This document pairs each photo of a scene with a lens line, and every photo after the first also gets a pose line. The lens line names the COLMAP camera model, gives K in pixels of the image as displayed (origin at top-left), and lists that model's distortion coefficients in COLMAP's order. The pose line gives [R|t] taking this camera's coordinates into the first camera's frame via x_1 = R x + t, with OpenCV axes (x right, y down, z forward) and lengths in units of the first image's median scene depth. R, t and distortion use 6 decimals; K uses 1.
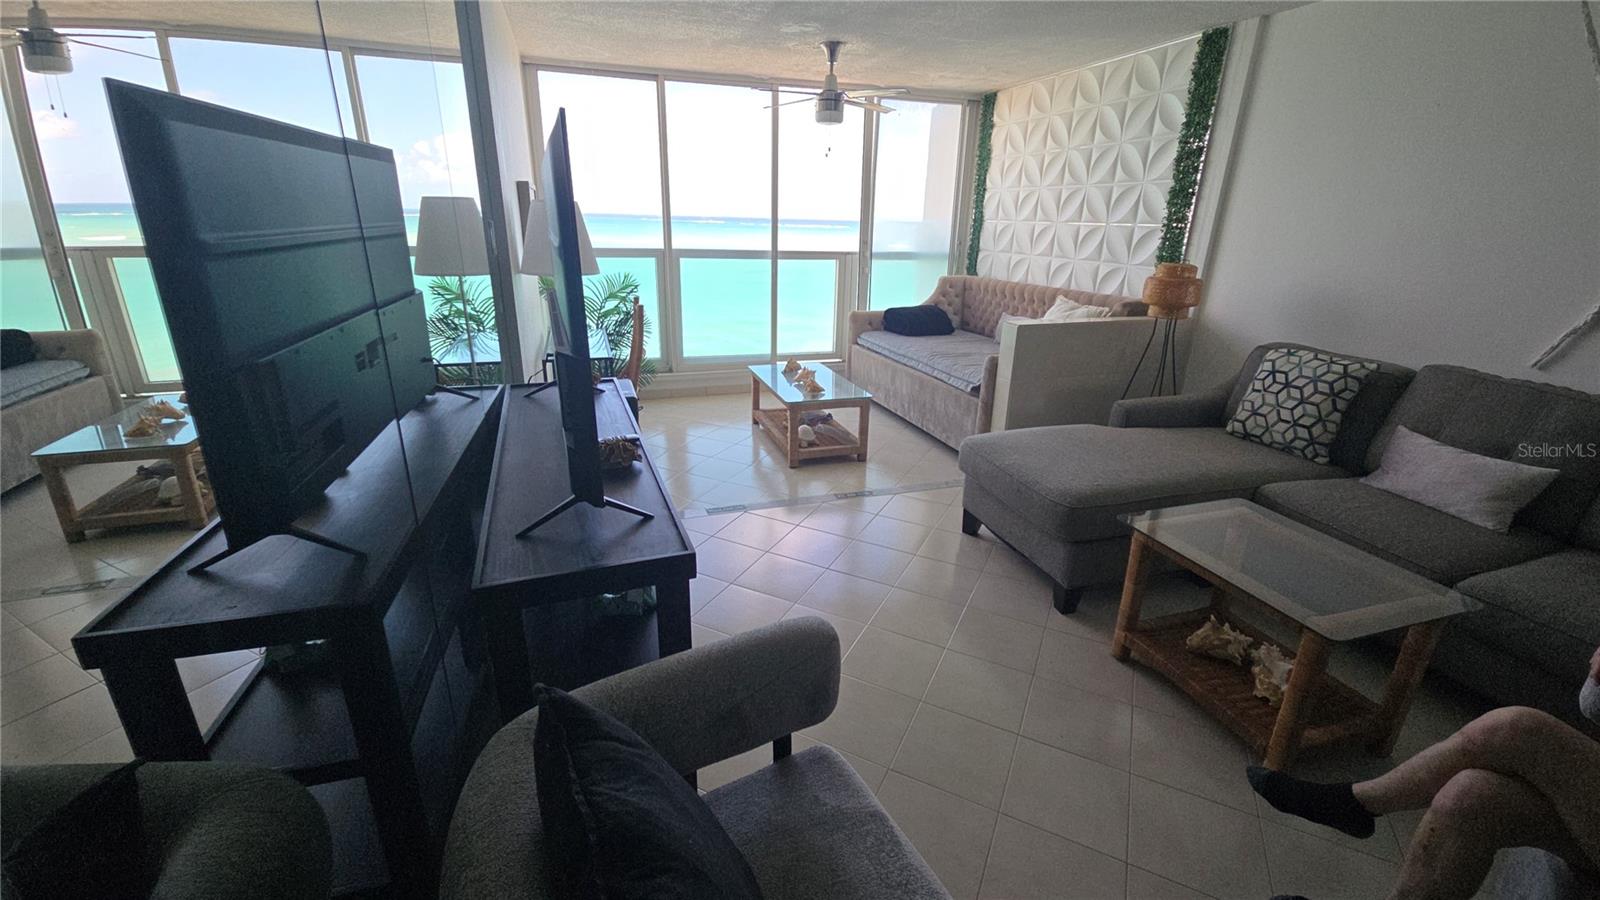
lens RADIAL K [[650.7, 0, 804.2], [0, 650.7, 445.3], [0, 0, 1]] dist [0.007601, -0.004735]
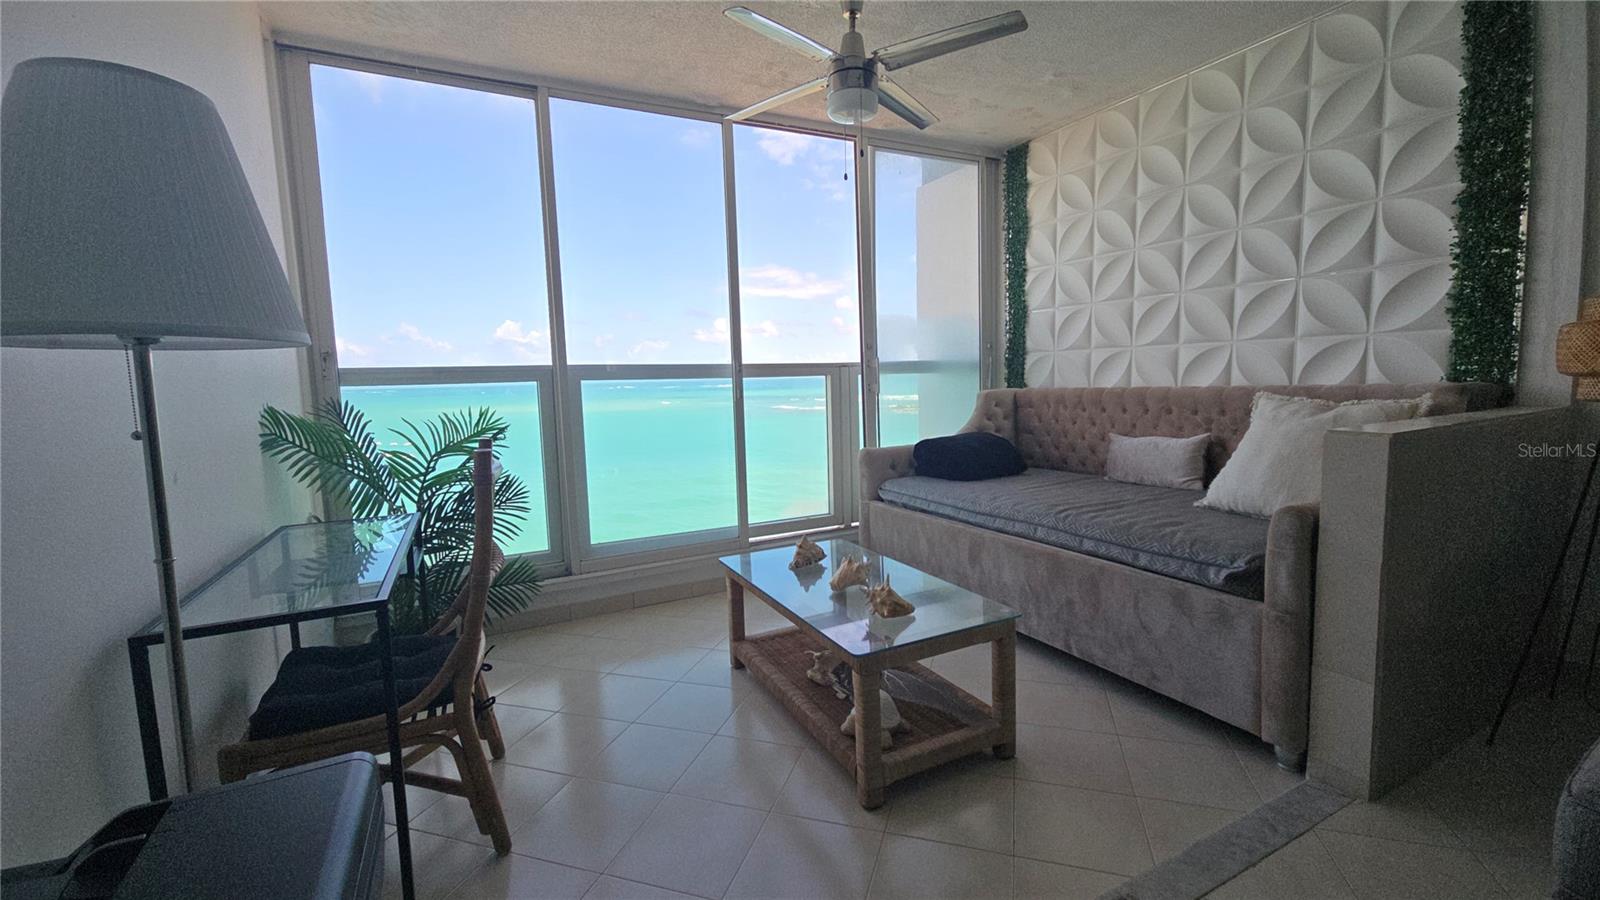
lens RADIAL K [[650.7, 0, 803.8], [0, 650.7, 446.0], [0, 0, 1]] dist [0.007601, -0.004735]
pose [[0.987091, -0.066992, 0.145475, -0.080667], [0.098357, 0.970416, -0.220498, -0.078600], [-0.126400, 0.231960, 0.964478, 0.414109]]
